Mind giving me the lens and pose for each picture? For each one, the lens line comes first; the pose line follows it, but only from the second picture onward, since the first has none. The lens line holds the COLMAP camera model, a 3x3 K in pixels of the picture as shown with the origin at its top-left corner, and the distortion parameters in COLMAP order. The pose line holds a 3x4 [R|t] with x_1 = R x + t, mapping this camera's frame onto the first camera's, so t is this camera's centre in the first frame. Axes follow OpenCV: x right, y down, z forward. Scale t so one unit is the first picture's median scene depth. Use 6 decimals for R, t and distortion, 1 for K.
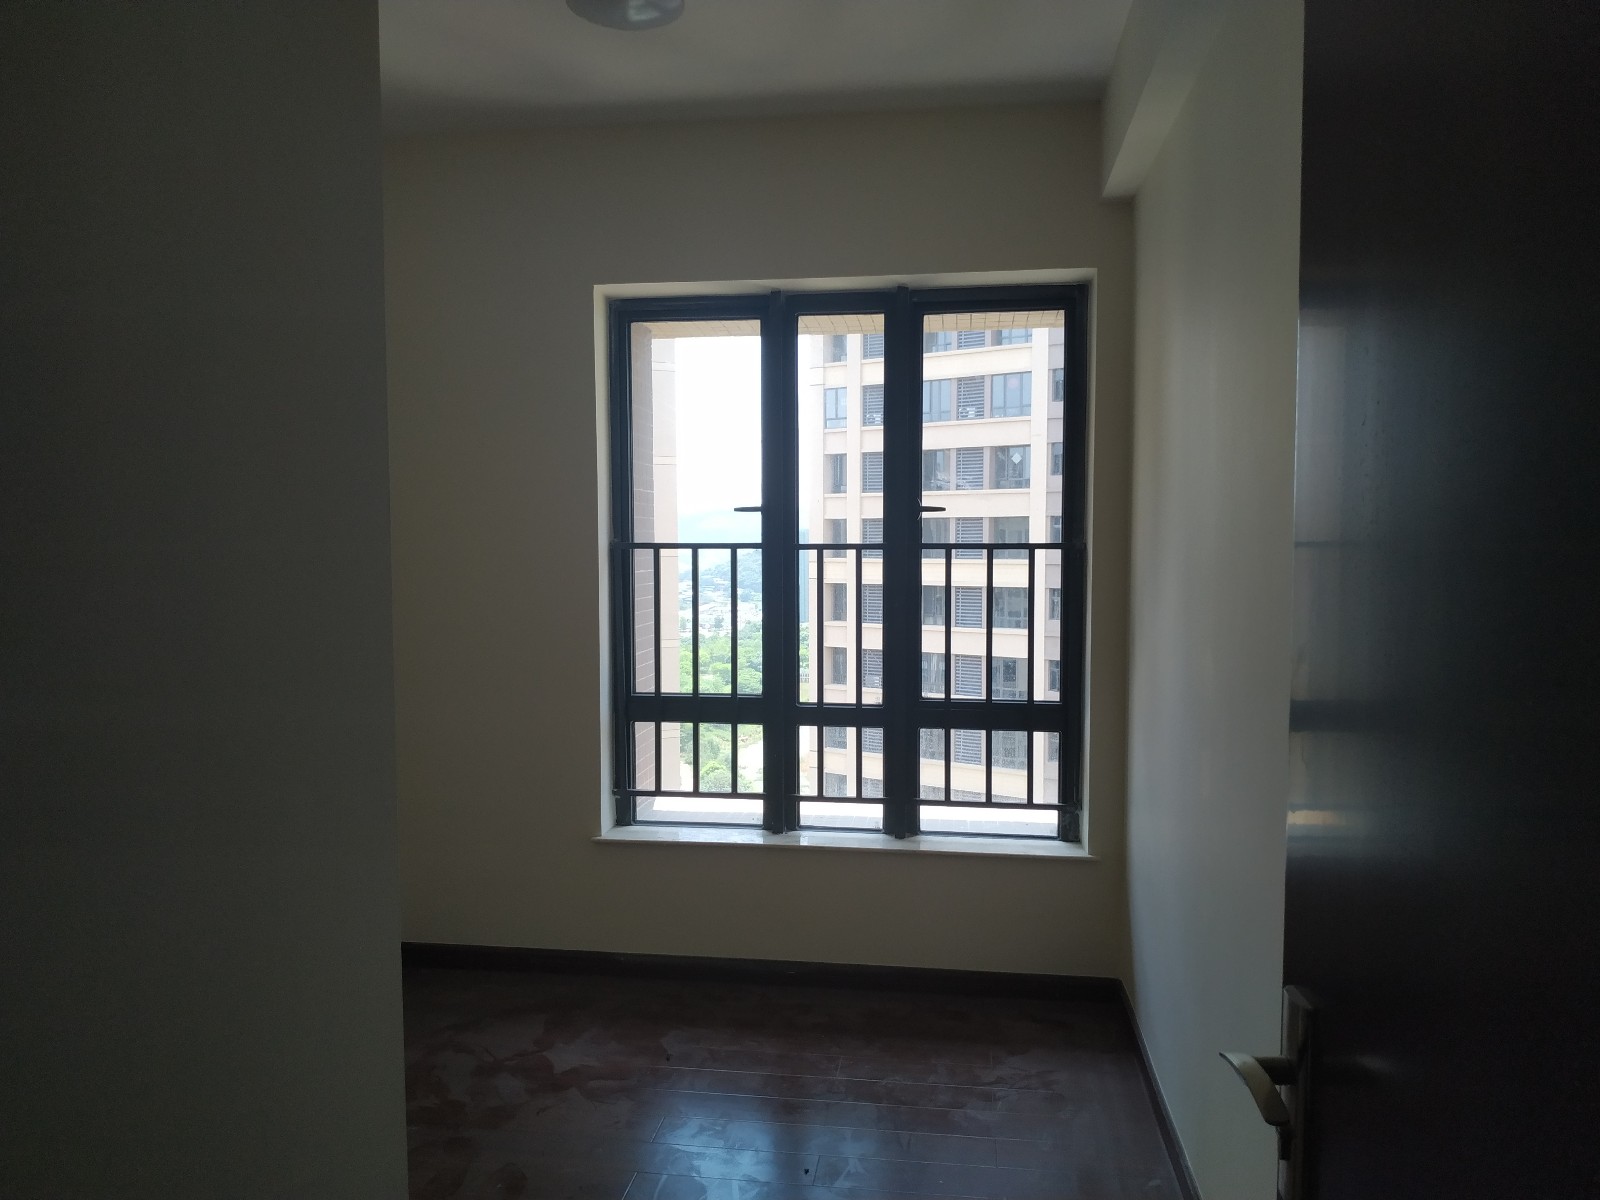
lens RADIAL K [[1251.2, 0, 800.0], [0, 1251.2, 600.0], [0, 0, 1]] dist [-0.105140, -0.003692]
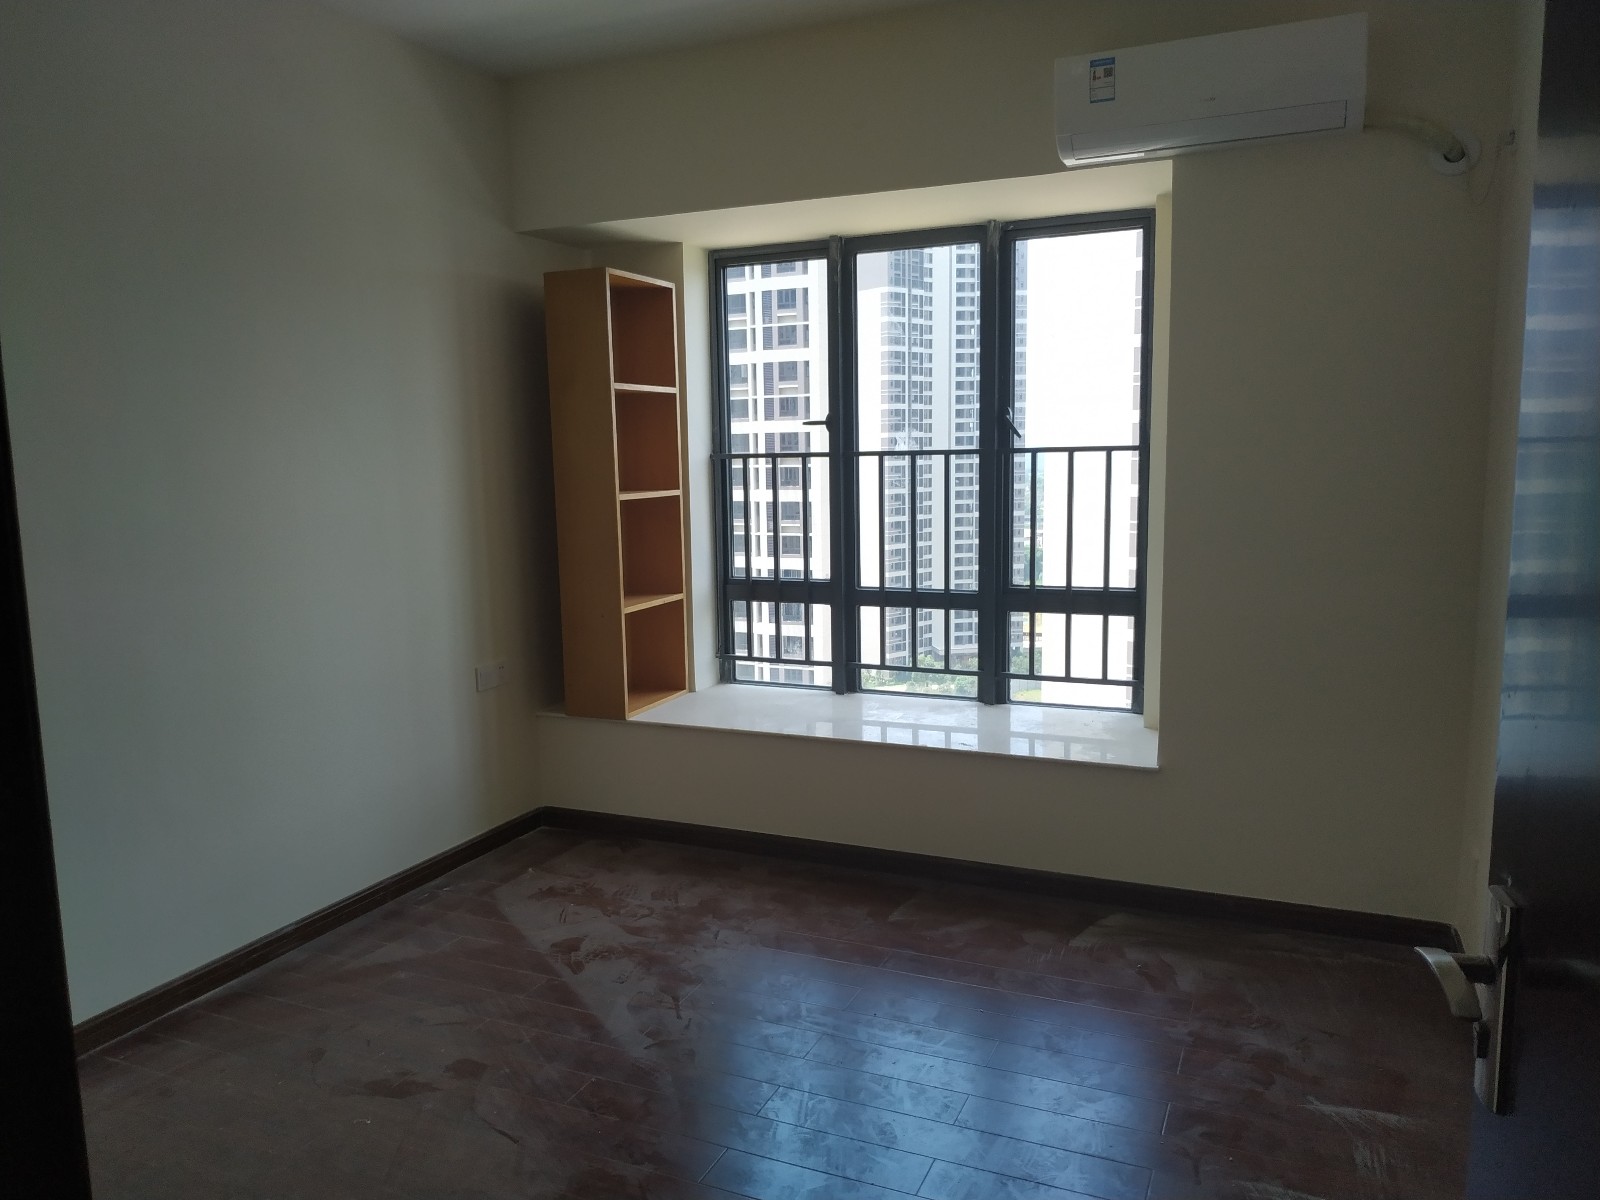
lens RADIAL K [[1124.2, 0, 800.0], [0, 1124.2, 600.0], [0, 0, 1]] dist [-0.002311, 0.001544]
pose [[0.963338, 0.010359, -0.268091, 0.227169], [0.013292, 0.996184, 0.086254, 0.001655], [0.267962, -0.086655, 0.959525, -0.045093]]
